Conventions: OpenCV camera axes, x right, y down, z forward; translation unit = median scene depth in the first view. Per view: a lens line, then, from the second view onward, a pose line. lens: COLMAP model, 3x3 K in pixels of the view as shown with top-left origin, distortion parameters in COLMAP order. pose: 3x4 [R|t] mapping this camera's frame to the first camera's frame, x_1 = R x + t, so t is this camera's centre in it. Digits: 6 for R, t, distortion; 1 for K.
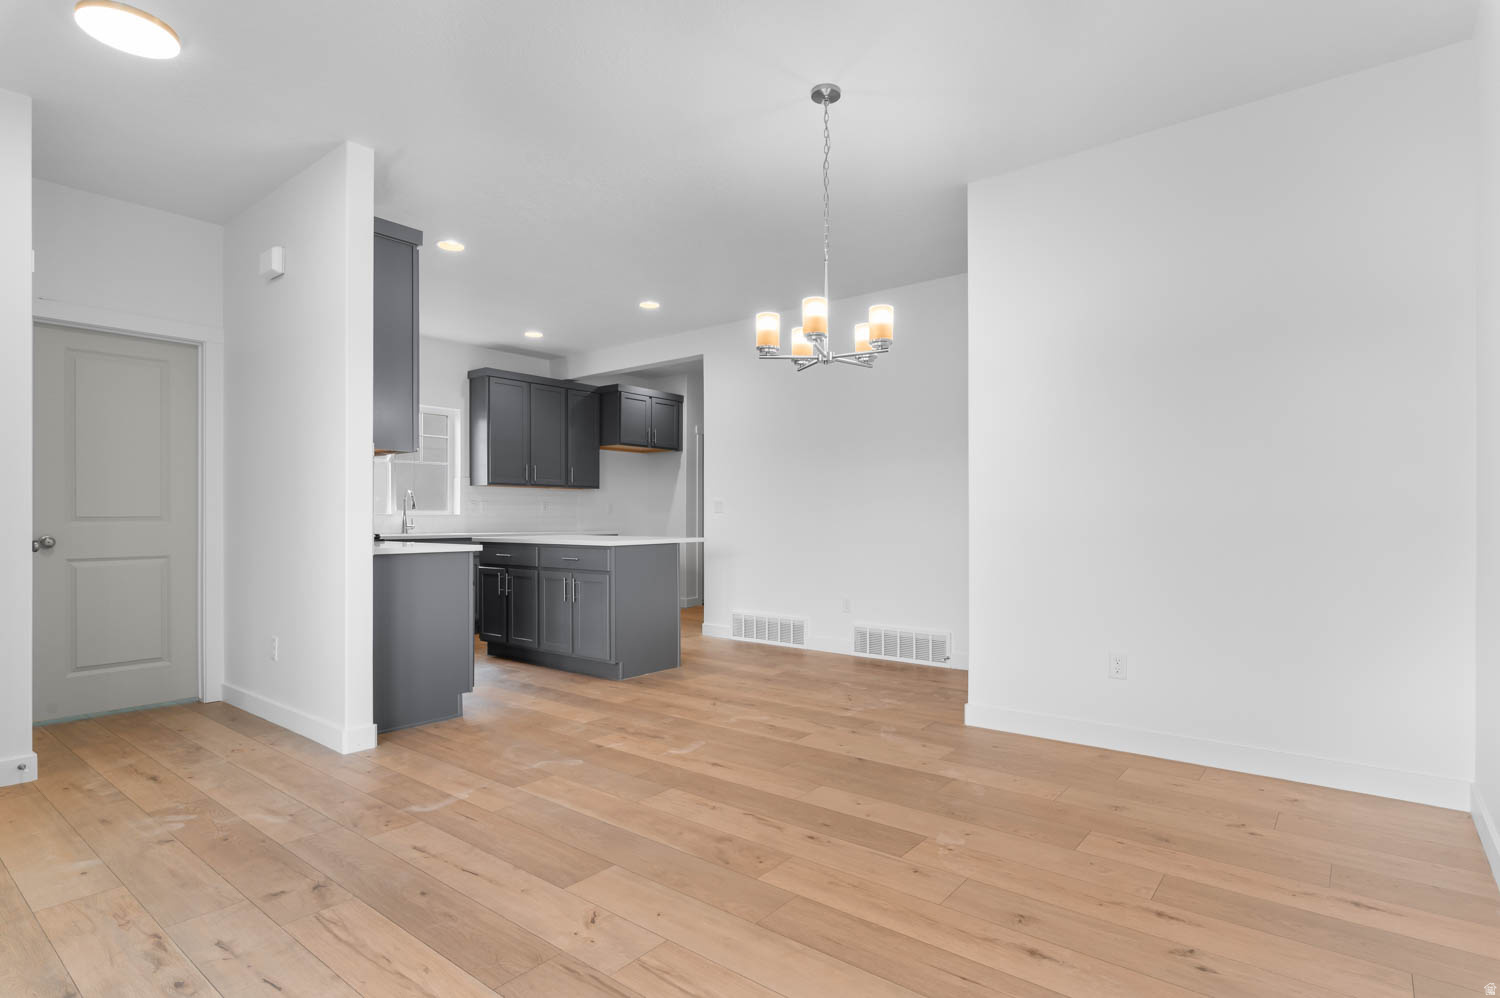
lens RADIAL K [[750.3, 0, 753.6], [0, 750.3, 517.1], [0, 0, 1]] dist [-0.000441, -0.000215]
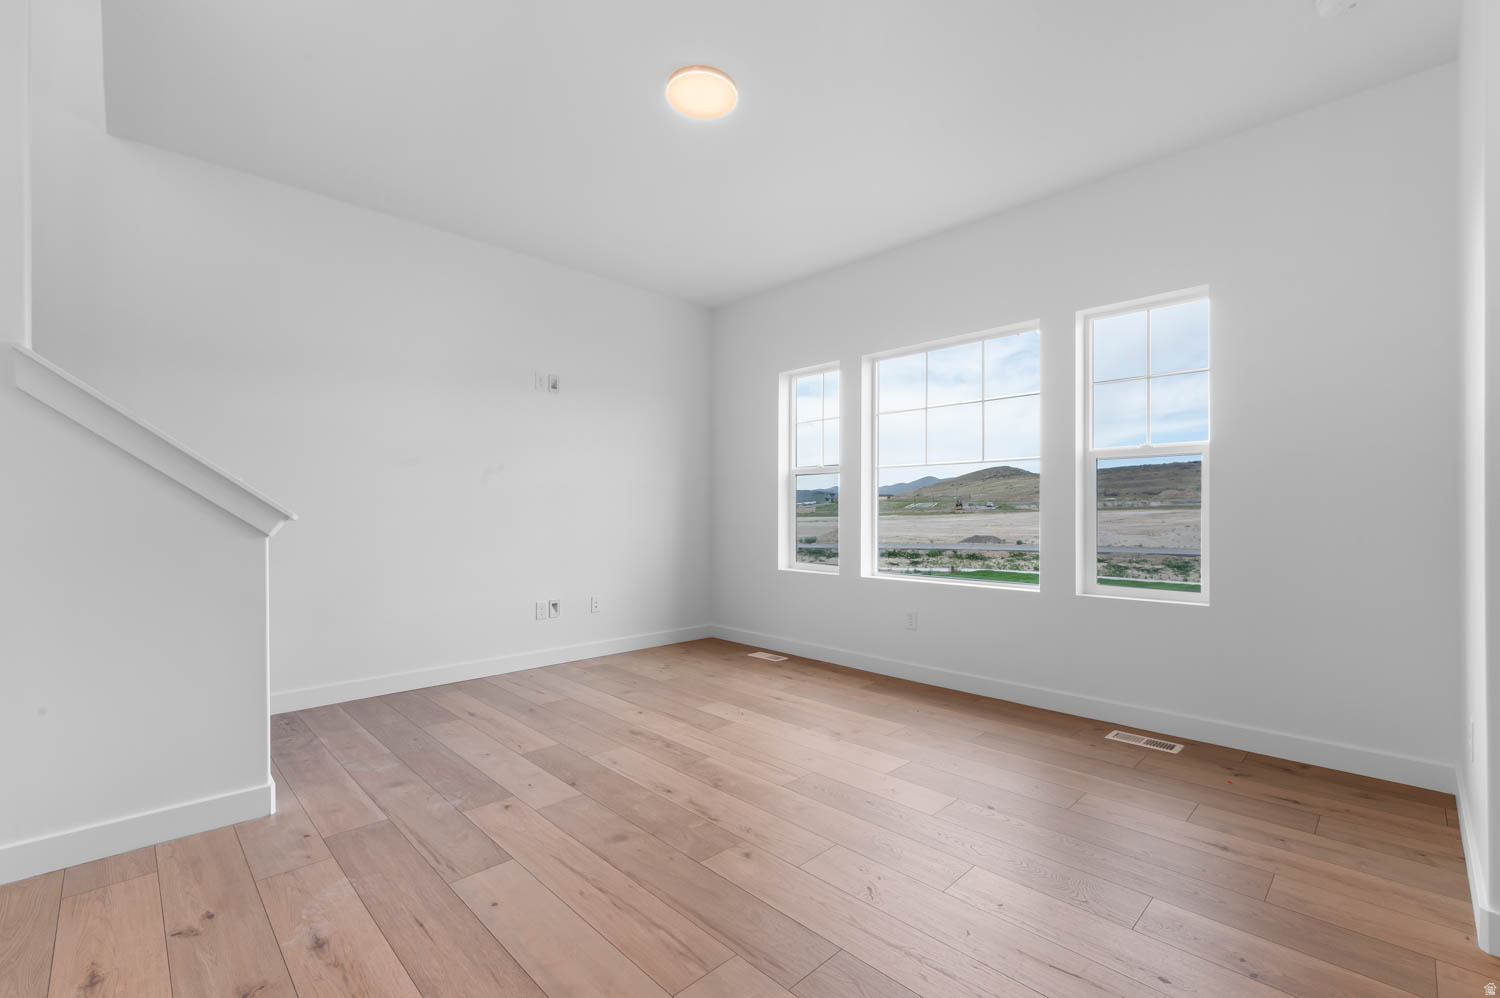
lens RADIAL K [[647.7, 0, 751.1], [0, 647.7, 513.1], [0, 0, 1]] dist [0.001050, -0.000178]
pose [[-0.991965, -0.001136, 0.126507, -0.273219], [-0.000664, 0.999993, 0.003768, -0.000507], [-0.126511, 0.003654, -0.991959, 1.581973]]
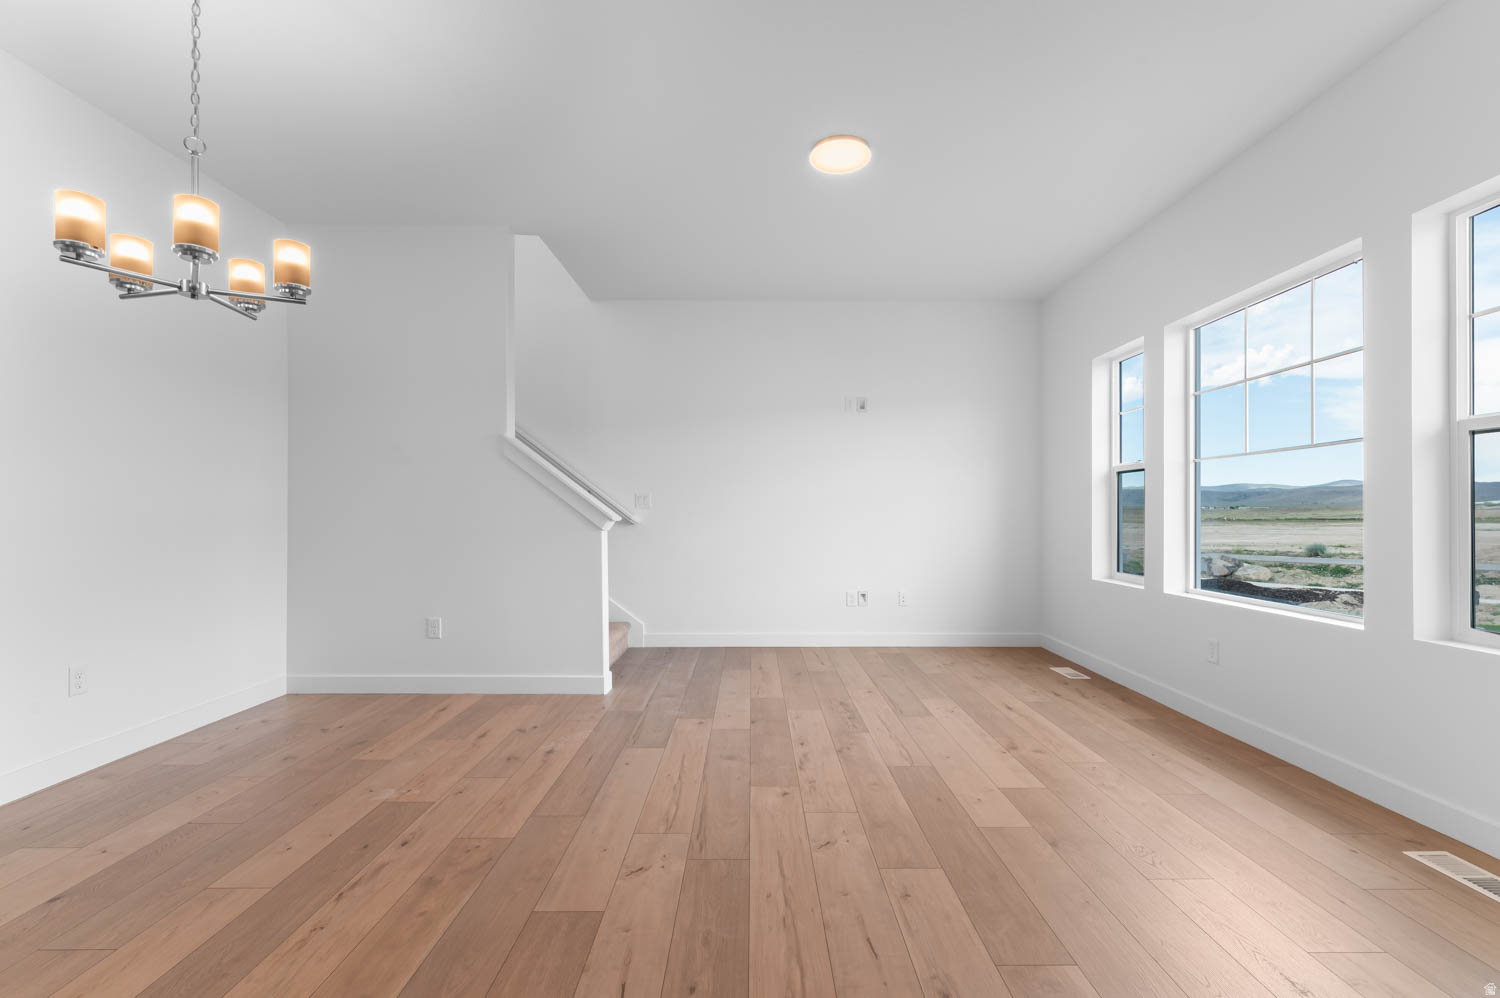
lens RADIAL K [[647.7, 0, 751.1], [0, 647.7, 513.1], [0, 0, 1]] dist [0.001050, -0.000178]
pose [[-0.617176, 0.002228, 0.786822, -1.044862], [0.001816, 0.999997, -0.001408, -0.000438], [-0.786823, 0.000560, -0.617178, 1.409152]]
